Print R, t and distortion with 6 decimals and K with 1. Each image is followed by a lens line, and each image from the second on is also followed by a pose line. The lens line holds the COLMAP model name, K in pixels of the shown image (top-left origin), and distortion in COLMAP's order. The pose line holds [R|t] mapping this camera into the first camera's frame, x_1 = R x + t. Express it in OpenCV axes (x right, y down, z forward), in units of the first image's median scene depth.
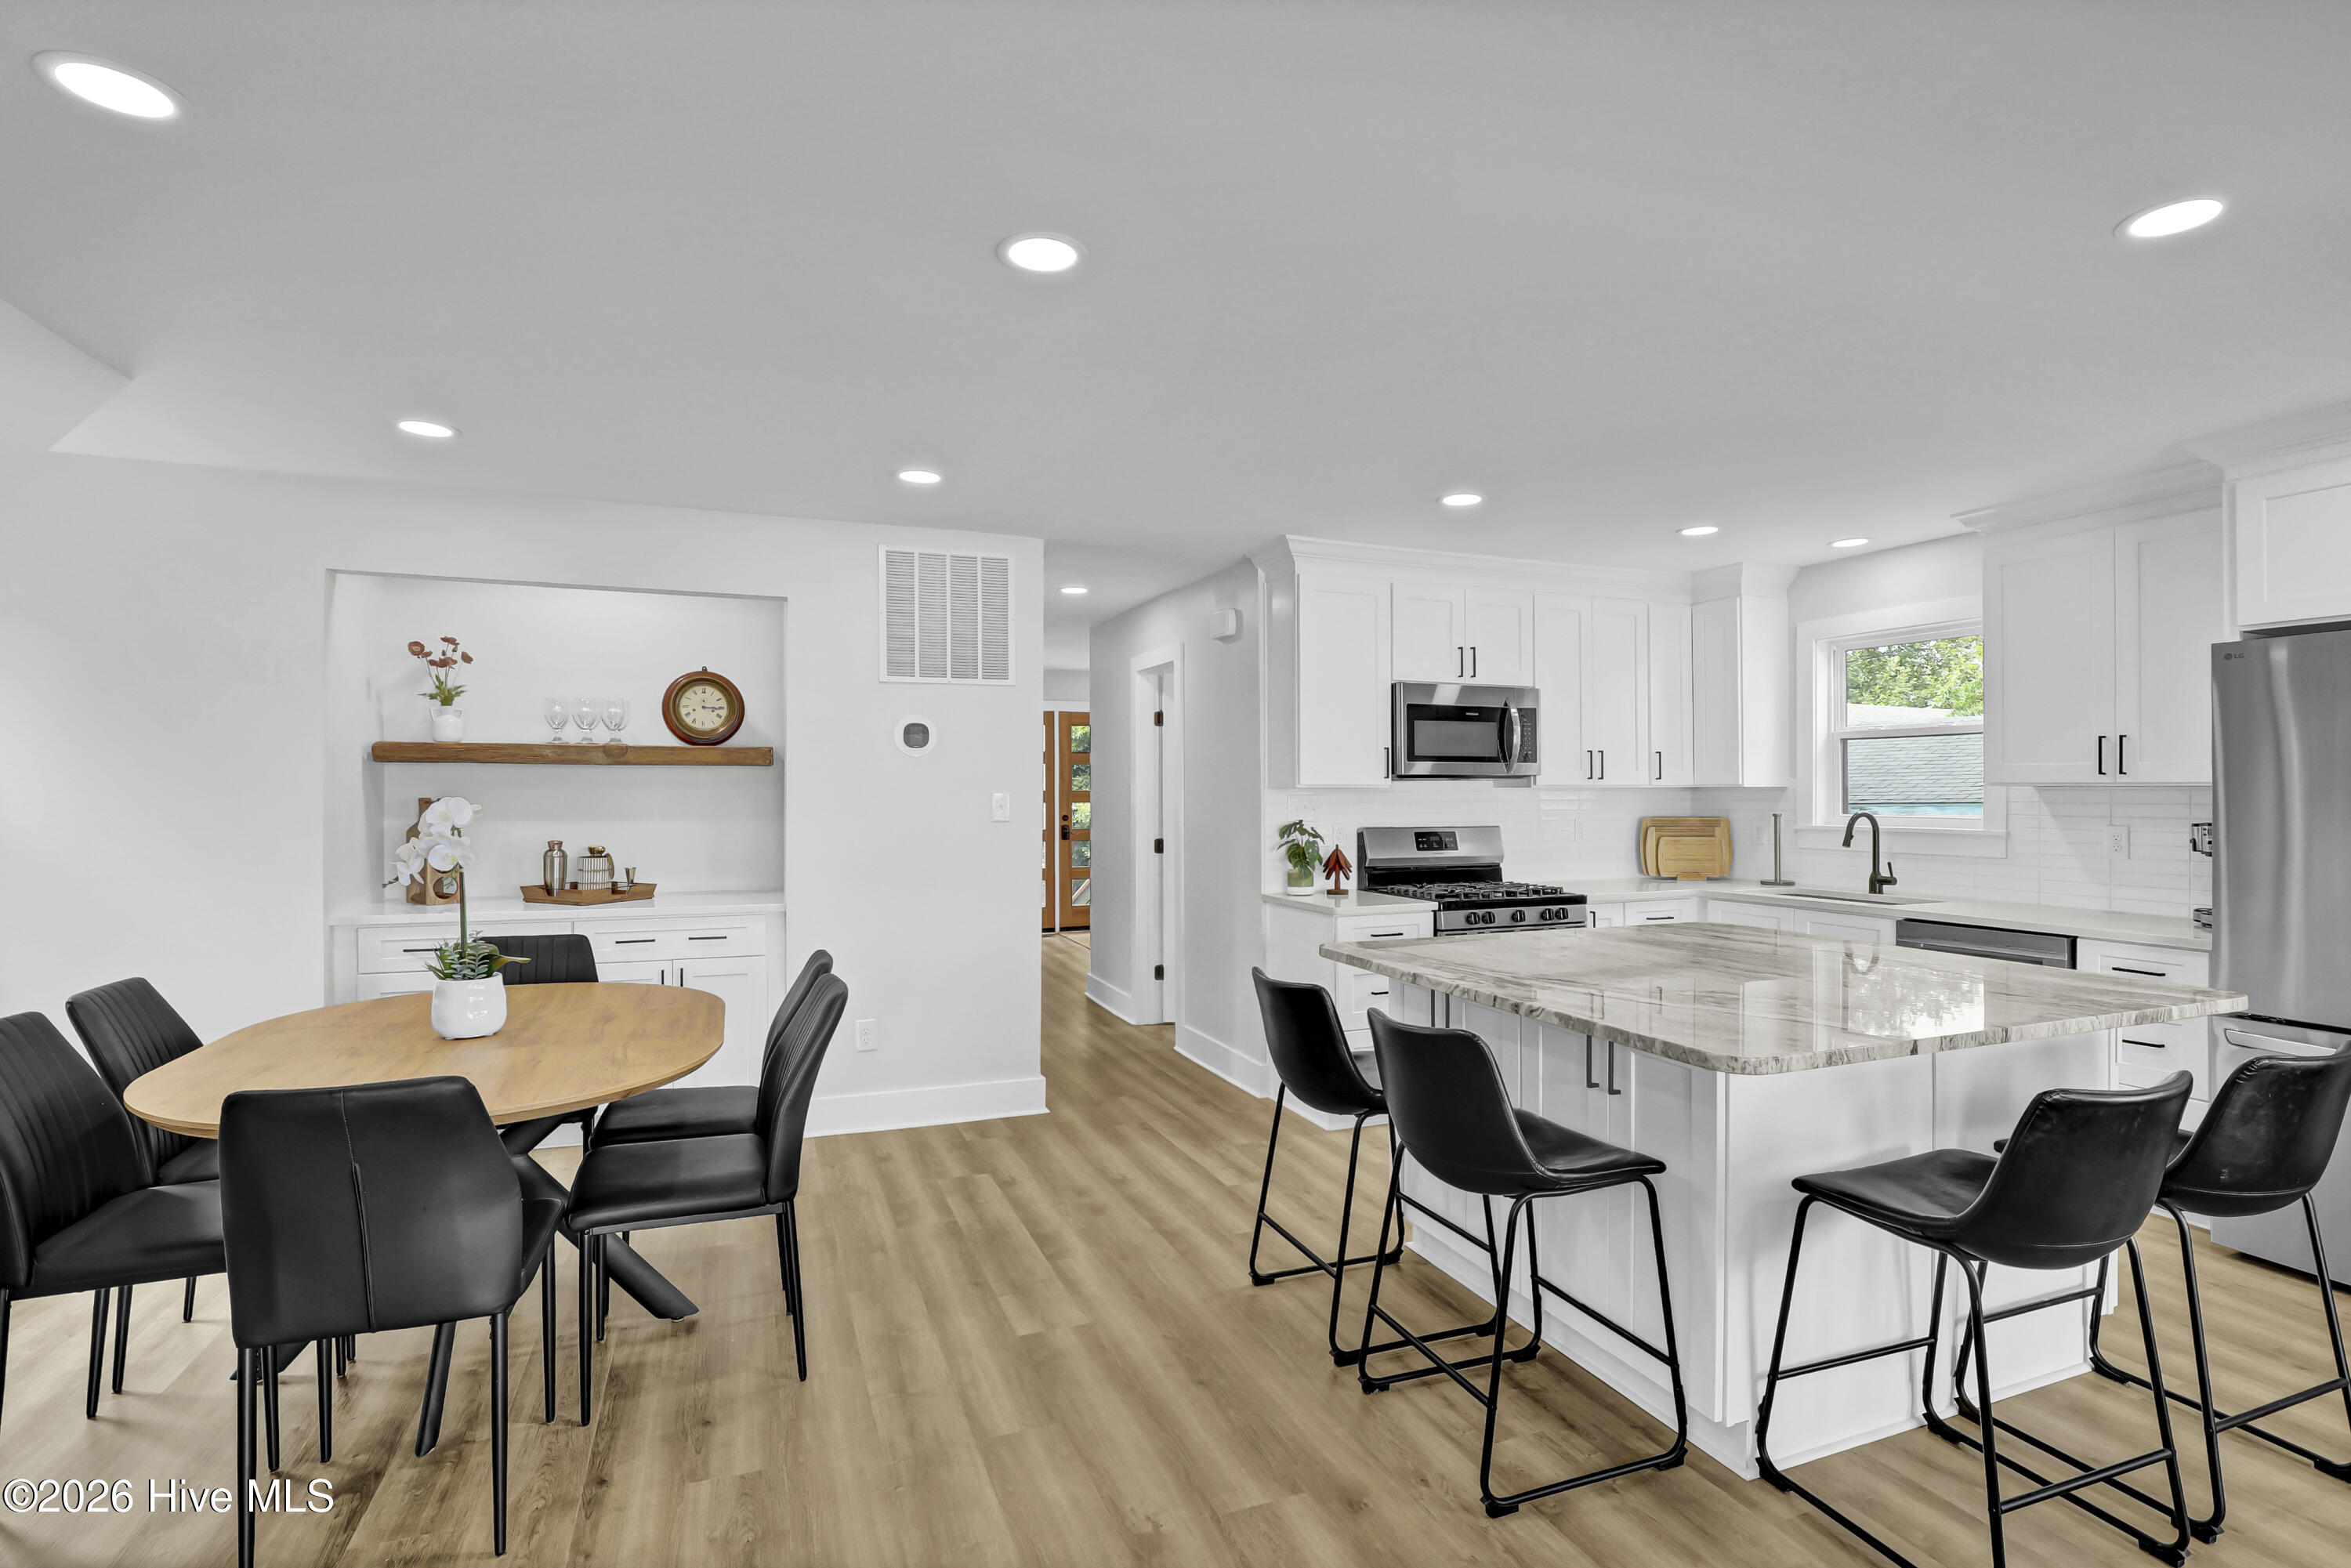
lens RADIAL K [[1131.7, 0, 1186.1], [0, 1131.7, 783.3], [0, 0, 1]] dist [-0.061943, 0.036362]
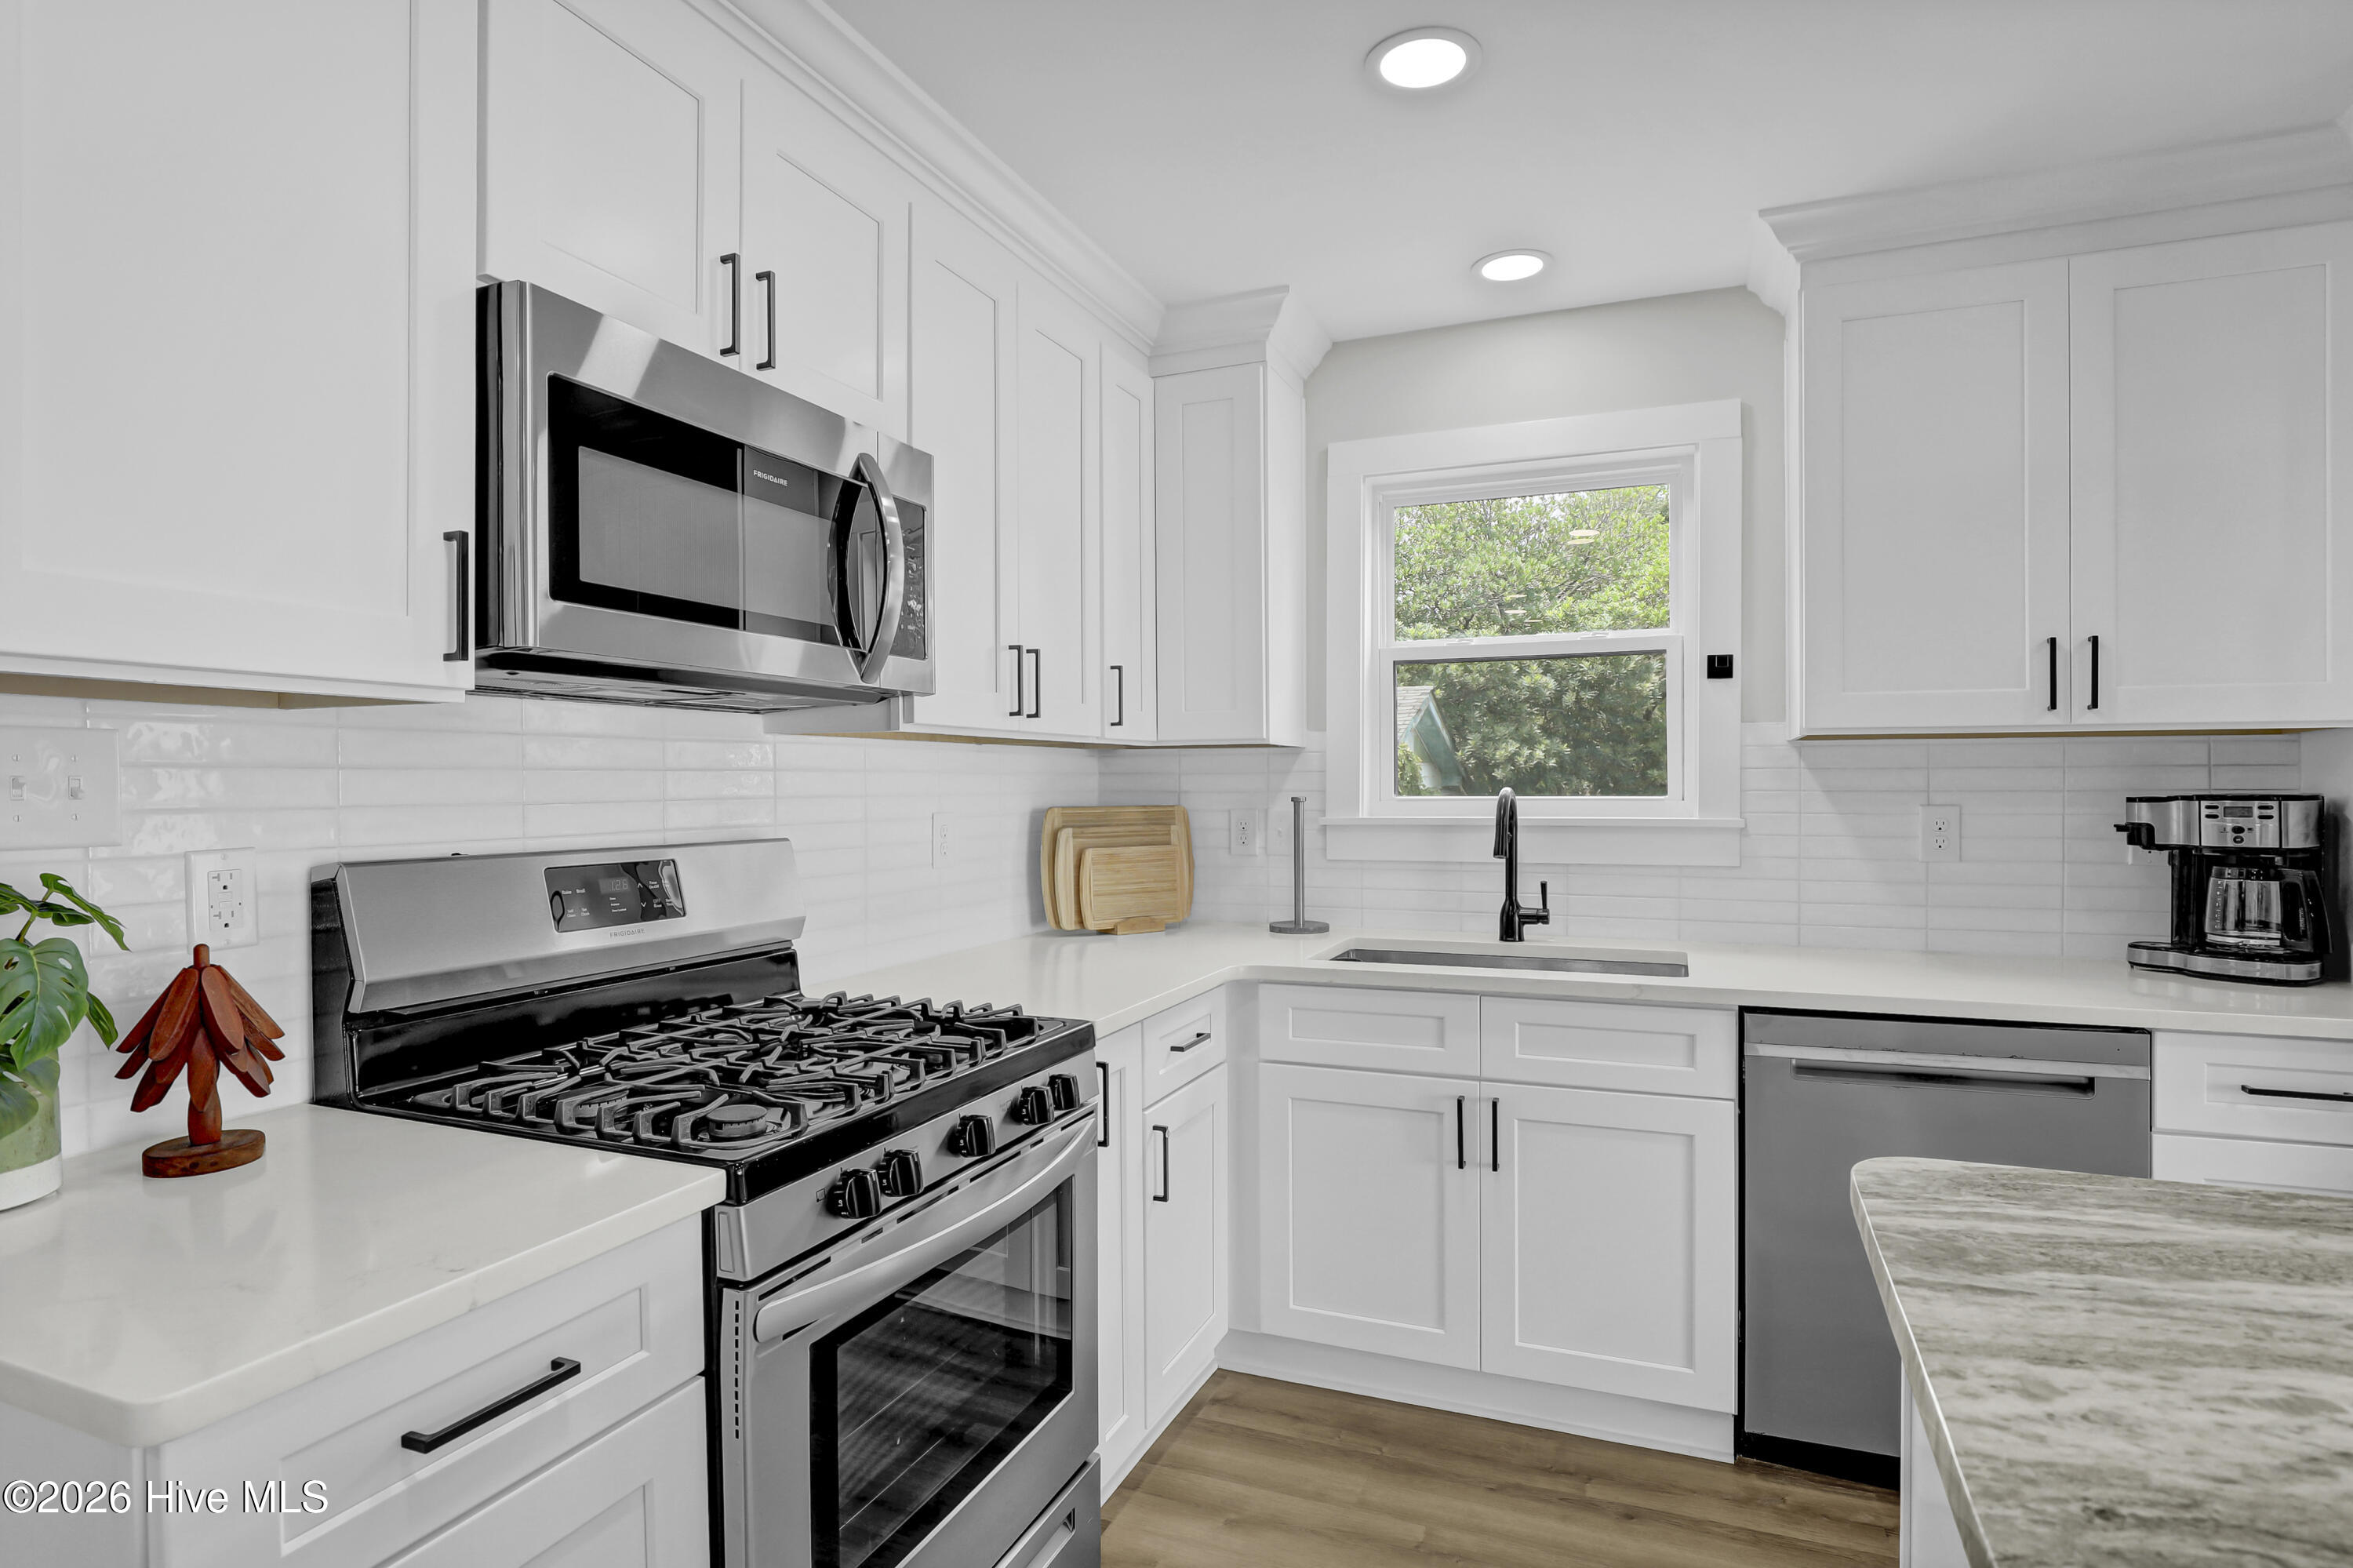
lens RADIAL K [[1172.0, 0, 1192.6], [0, 1172.0, 782.9], [0, 0, 1]] dist [-0.016675, 0.000907]
pose [[0.708317, -0.000598, 0.705894, 0.110396], [-0.000686, 0.999999, 0.001535, 0.021360], [-0.705894, -0.001571, 0.708315, 0.694358]]
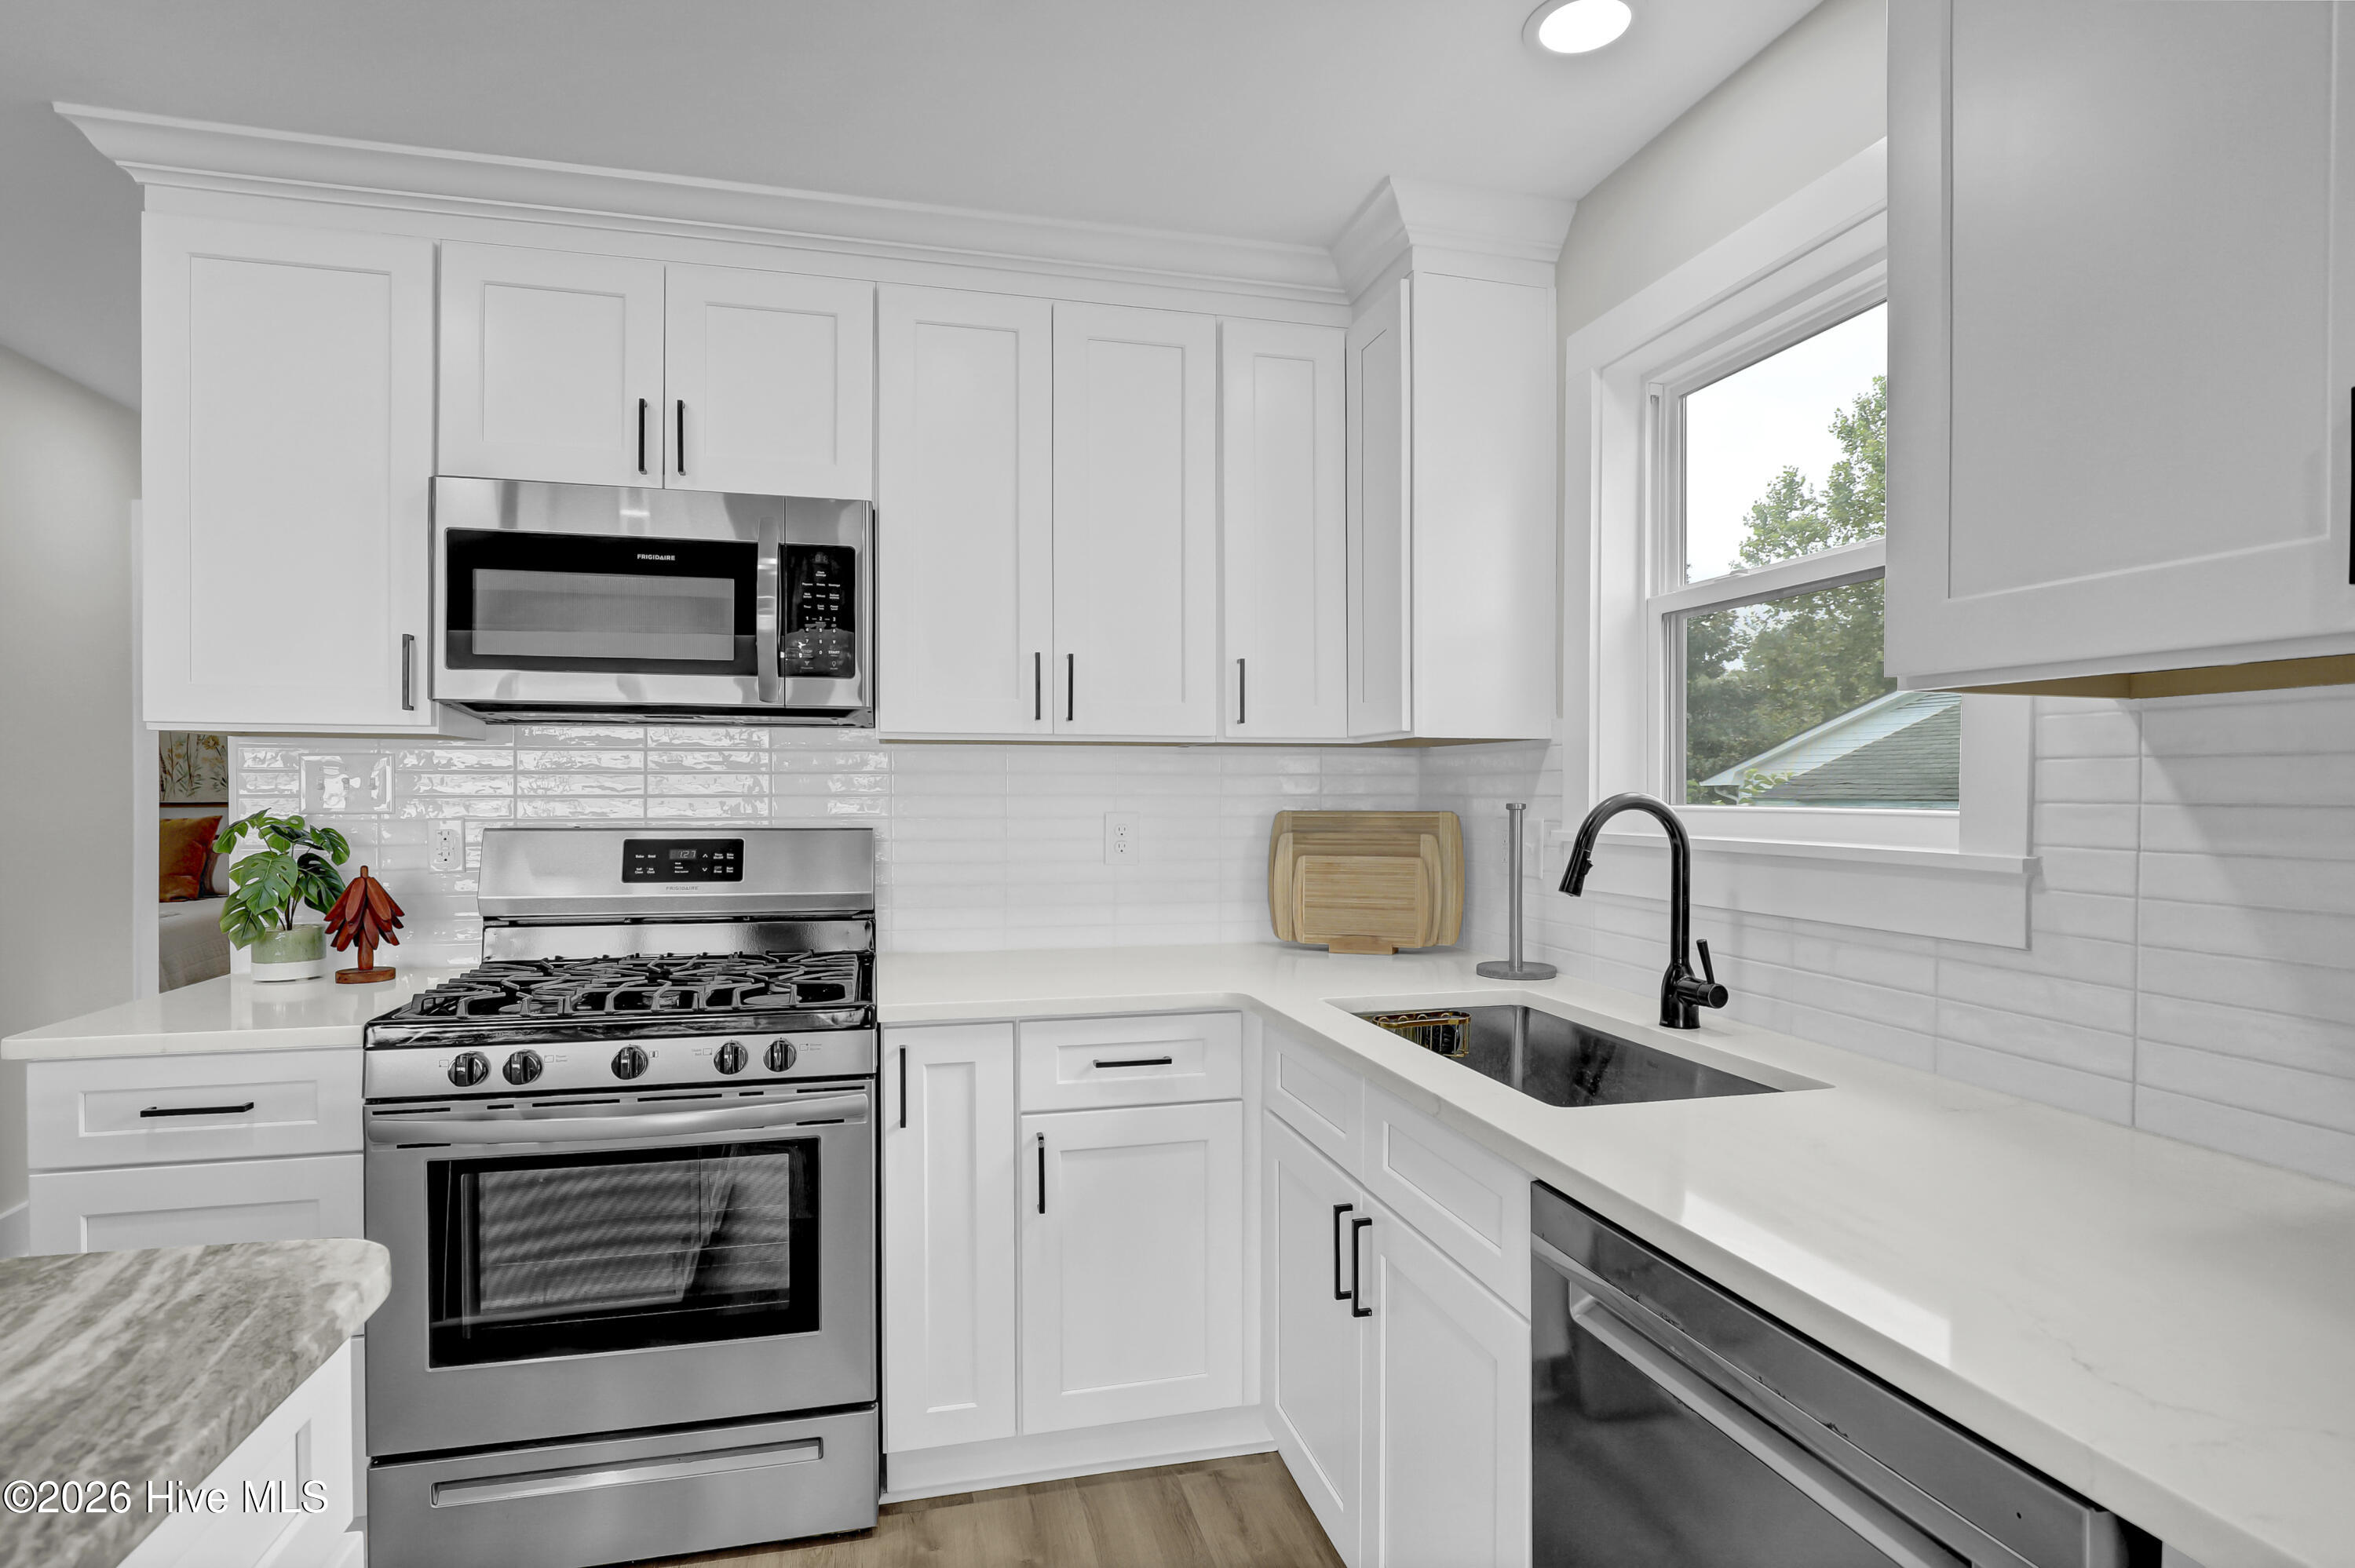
lens RADIAL K [[1172.8, 0, 1193.6], [0, 1172.8, 782.9], [0, 0, 1]] dist [-0.016675, 0.000907]
pose [[0.990349, 0.002283, -0.138580, 0.509466], [-0.002440, 0.999997, -0.000967, 0.021850], [0.138578, 0.001296, 0.990351, 0.599678]]
